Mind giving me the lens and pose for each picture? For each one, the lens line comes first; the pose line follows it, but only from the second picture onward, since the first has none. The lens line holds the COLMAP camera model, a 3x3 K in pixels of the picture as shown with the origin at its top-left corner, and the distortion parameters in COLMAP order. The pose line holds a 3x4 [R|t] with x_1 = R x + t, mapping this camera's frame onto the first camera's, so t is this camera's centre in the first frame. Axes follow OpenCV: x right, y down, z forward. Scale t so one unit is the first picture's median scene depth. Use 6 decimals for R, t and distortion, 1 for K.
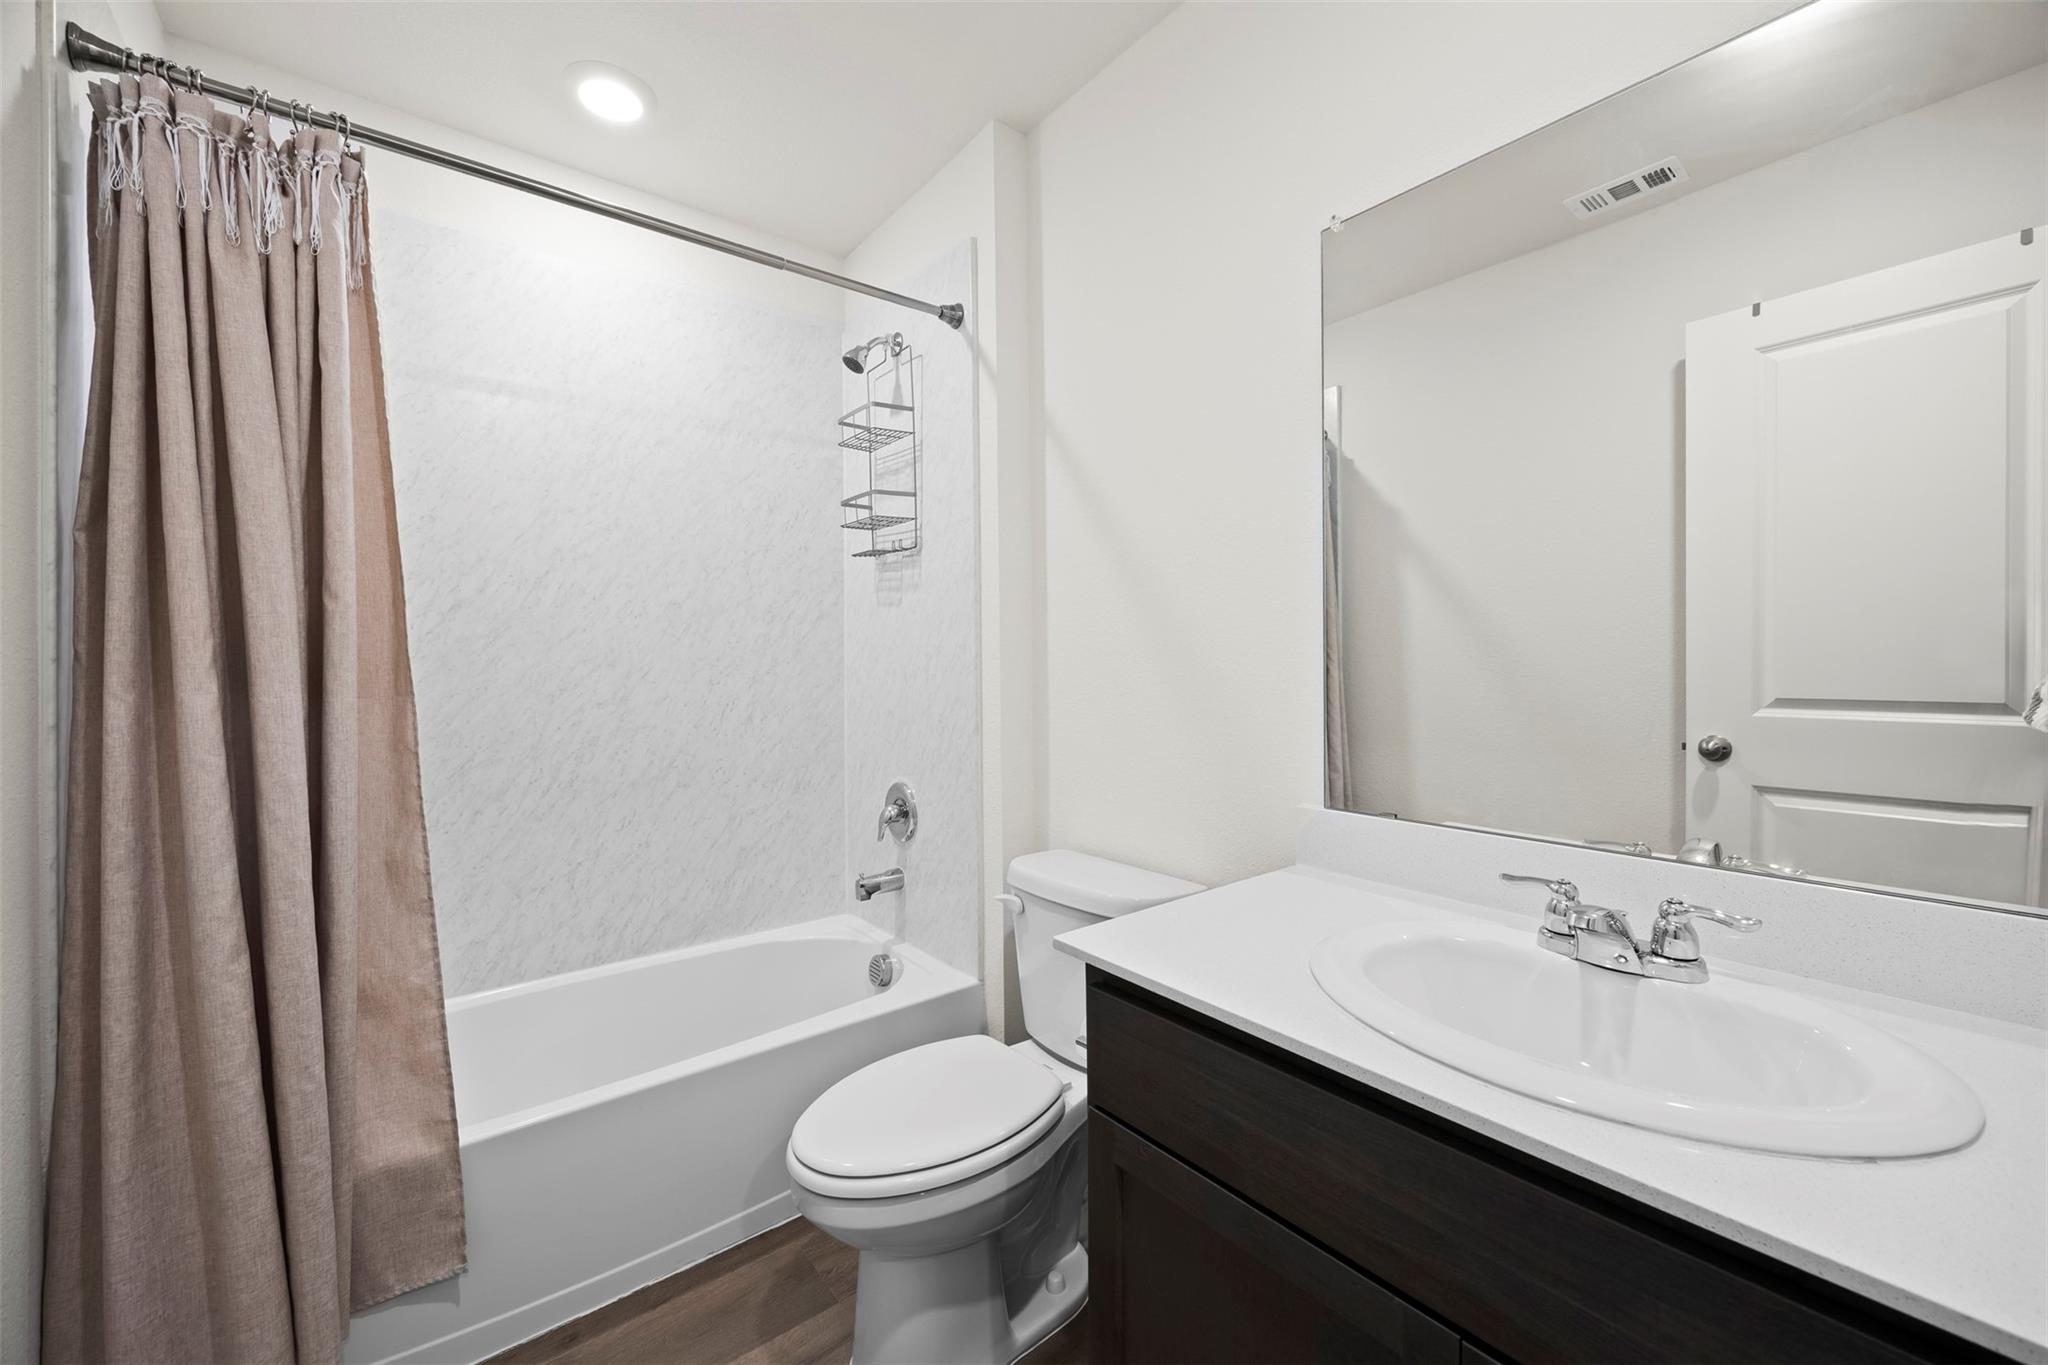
lens RADIAL K [[796.9, 0, 1026.2], [0, 796.9, 671.9], [0, 0, 1]] dist [0.002359, -0.000379]
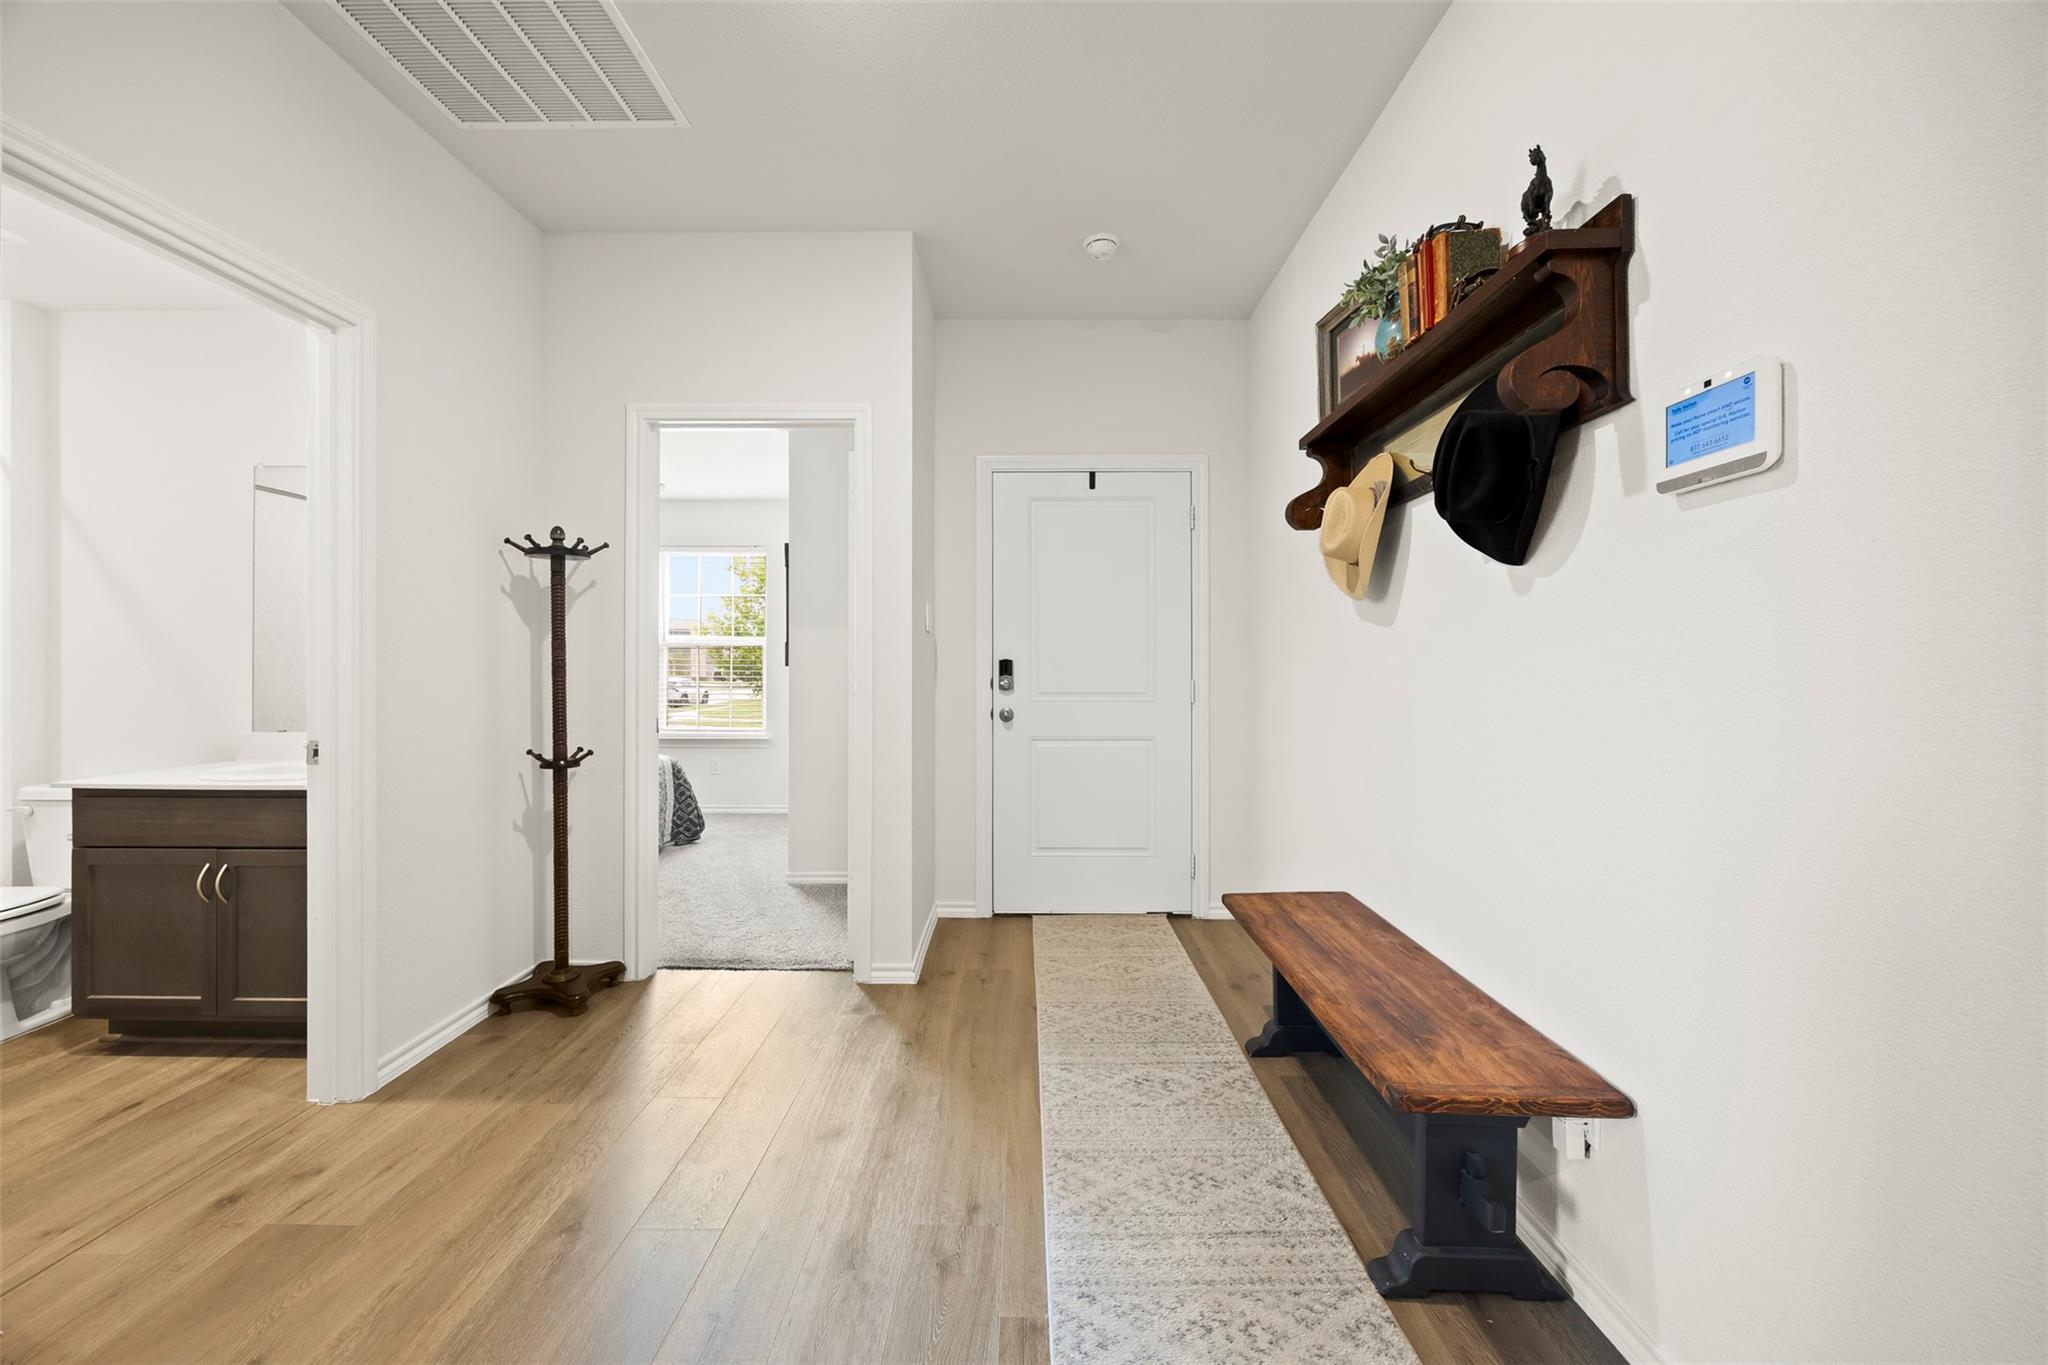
lens RADIAL K [[796.9, 0, 1020.1], [0, 796.9, 668.9], [0, 0, 1]] dist [0.002359, -0.000379]
pose [[0.632238, 0.009582, 0.774715, 0.005800], [-0.002218, 0.999942, -0.010558, 0.000912], [-0.774771, 0.004956, 0.632223, -1.760559]]
